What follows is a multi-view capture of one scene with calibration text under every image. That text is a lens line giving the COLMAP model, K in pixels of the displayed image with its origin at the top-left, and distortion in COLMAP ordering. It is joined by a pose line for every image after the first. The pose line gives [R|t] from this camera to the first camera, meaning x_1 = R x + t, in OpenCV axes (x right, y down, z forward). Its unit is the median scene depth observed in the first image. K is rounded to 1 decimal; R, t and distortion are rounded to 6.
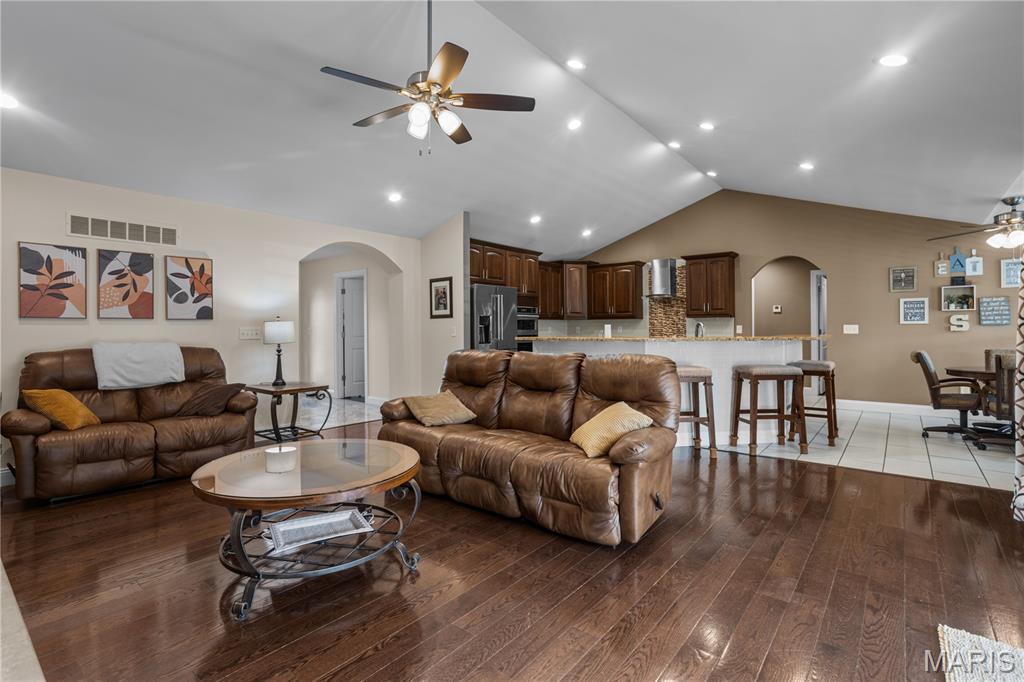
lens RADIAL K [[490.9, 0, 510.8], [0, 490.9, 333.3], [0, 0, 1]] dist [-0.015925, 0.012099]
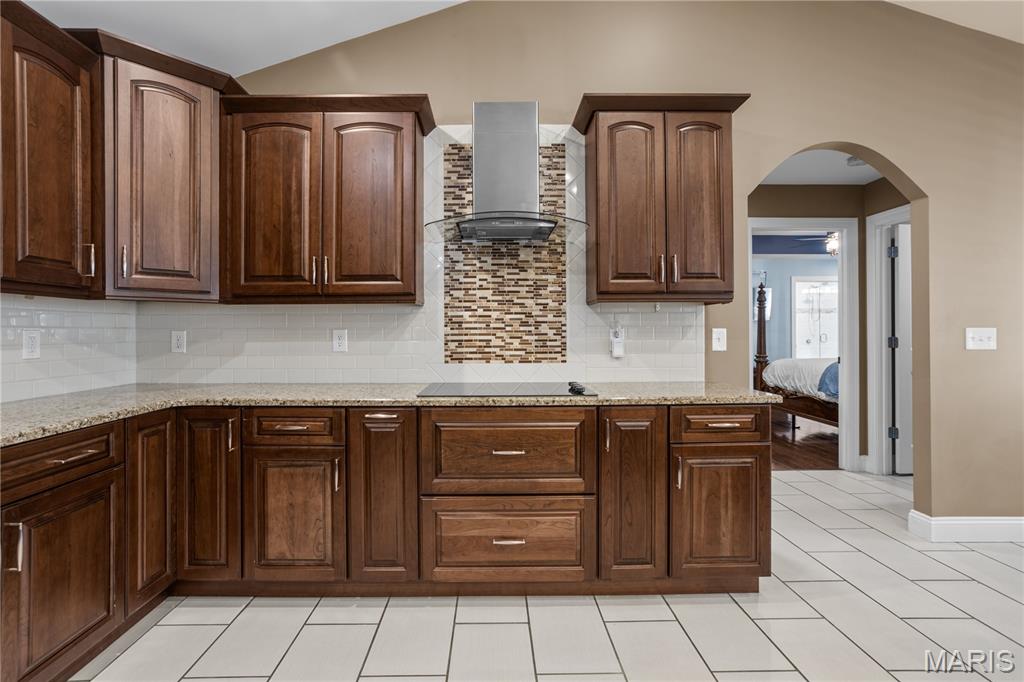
lens RADIAL K [[490.9, 0, 507.5], [0, 490.9, 332.6], [0, 0, 1]] dist [-0.015925, 0.012099]
pose [[0.760571, 0.001851, 0.649252, 0.105553], [0.004820, 0.999952, -0.008497, -0.009118], [-0.649237, 0.009592, 0.760526, 0.715967]]
